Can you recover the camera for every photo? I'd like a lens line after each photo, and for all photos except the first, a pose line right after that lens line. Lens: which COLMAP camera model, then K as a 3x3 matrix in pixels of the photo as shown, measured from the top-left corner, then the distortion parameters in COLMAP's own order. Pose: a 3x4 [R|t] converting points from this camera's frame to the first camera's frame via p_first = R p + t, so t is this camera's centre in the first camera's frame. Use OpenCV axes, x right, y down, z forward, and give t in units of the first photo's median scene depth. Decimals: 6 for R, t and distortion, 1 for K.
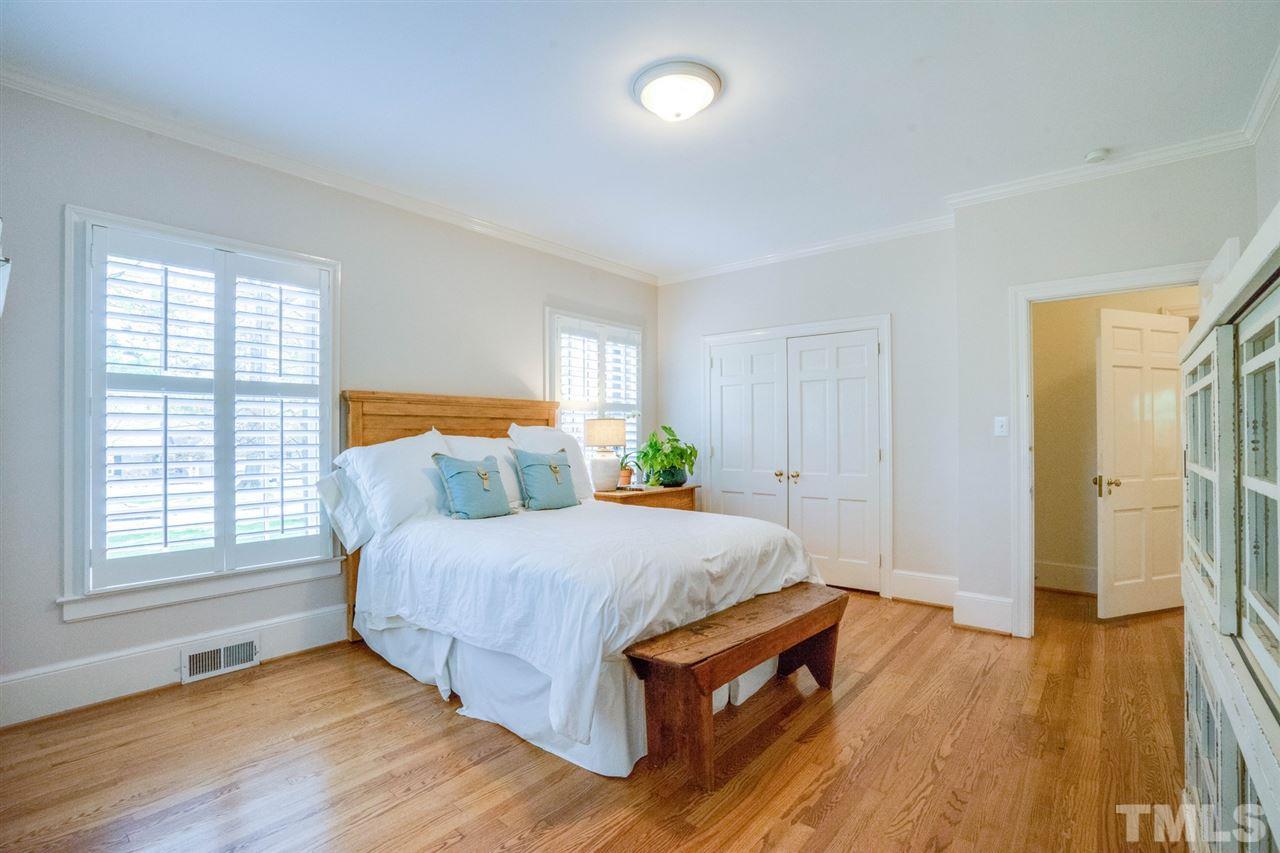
lens RADIAL K [[583.1, 0, 639.4], [0, 583.1, 426.0], [0, 0, 1]] dist [-0.039389, 0.007100]
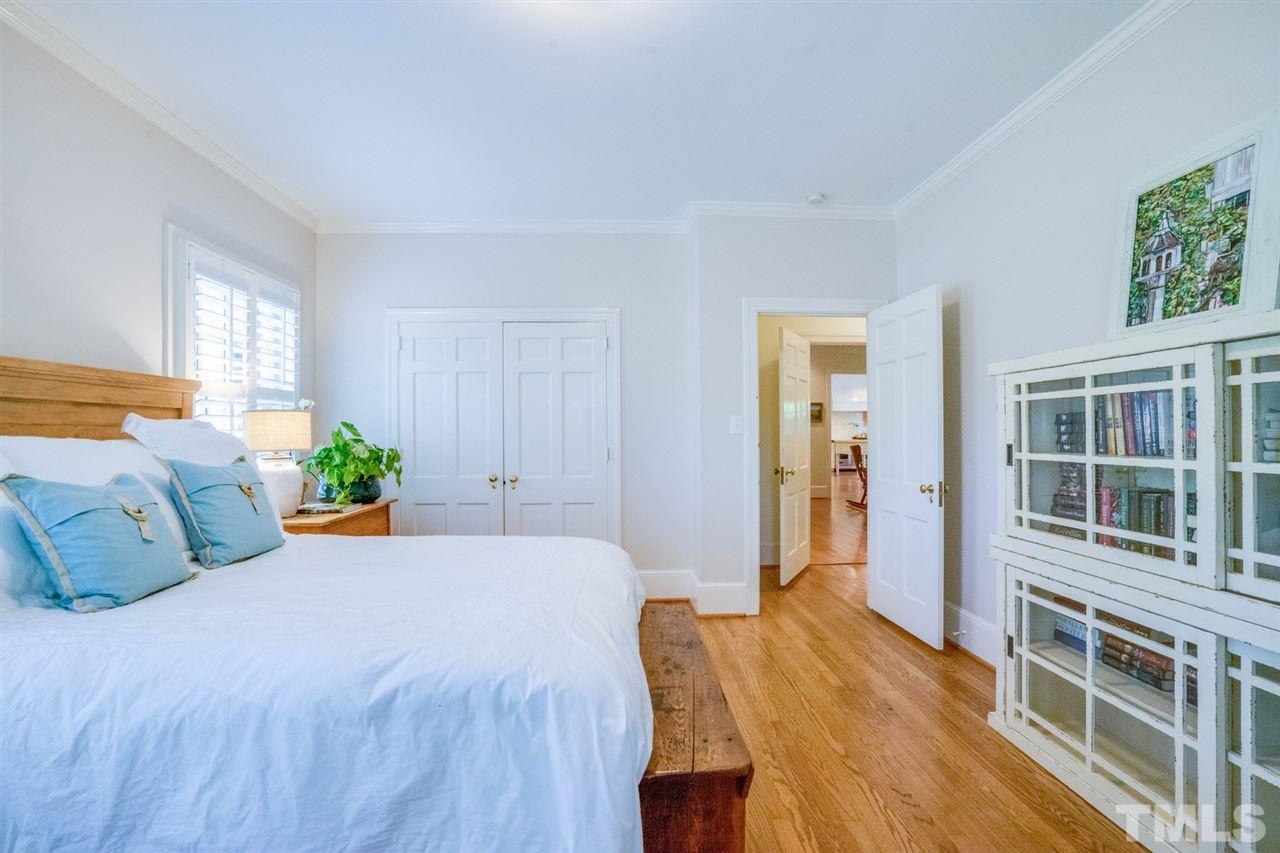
lens RADIAL K [[583.1, 0, 634.6], [0, 583.1, 425.3], [0, 0, 1]] dist [-0.039389, 0.007100]
pose [[0.743514, 0.007195, 0.668682, -0.242529], [-0.006588, 0.999972, -0.003434, 0.006044], [-0.668688, -0.001852, 0.743541, 0.297270]]
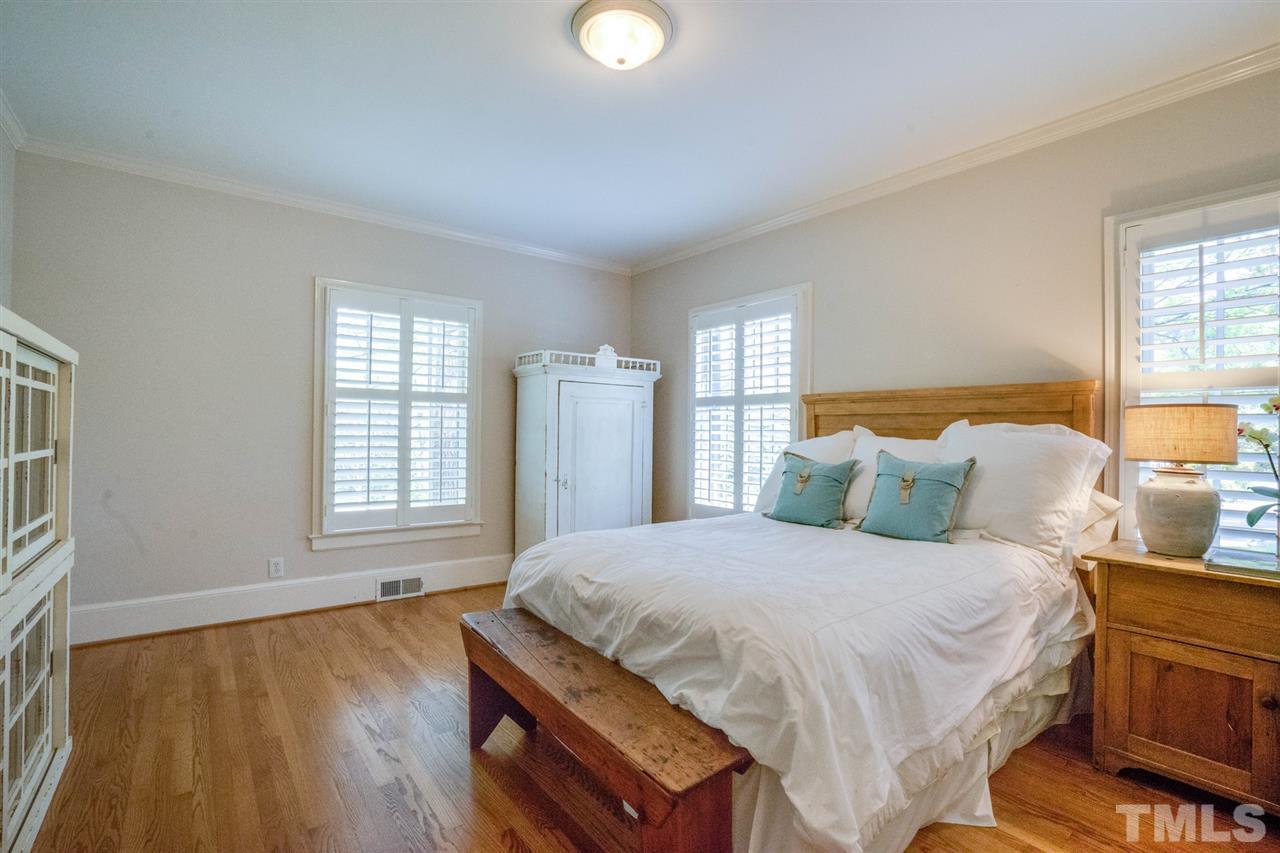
lens RADIAL K [[583.1, 0, 630.4], [0, 583.1, 424.6], [0, 0, 1]] dist [-0.039389, 0.007100]
pose [[-0.216545, -0.013902, -0.976174, 0.618471], [0.003617, 0.999880, -0.015042, 0.011835], [0.976266, -0.006788, -0.216469, 0.825399]]
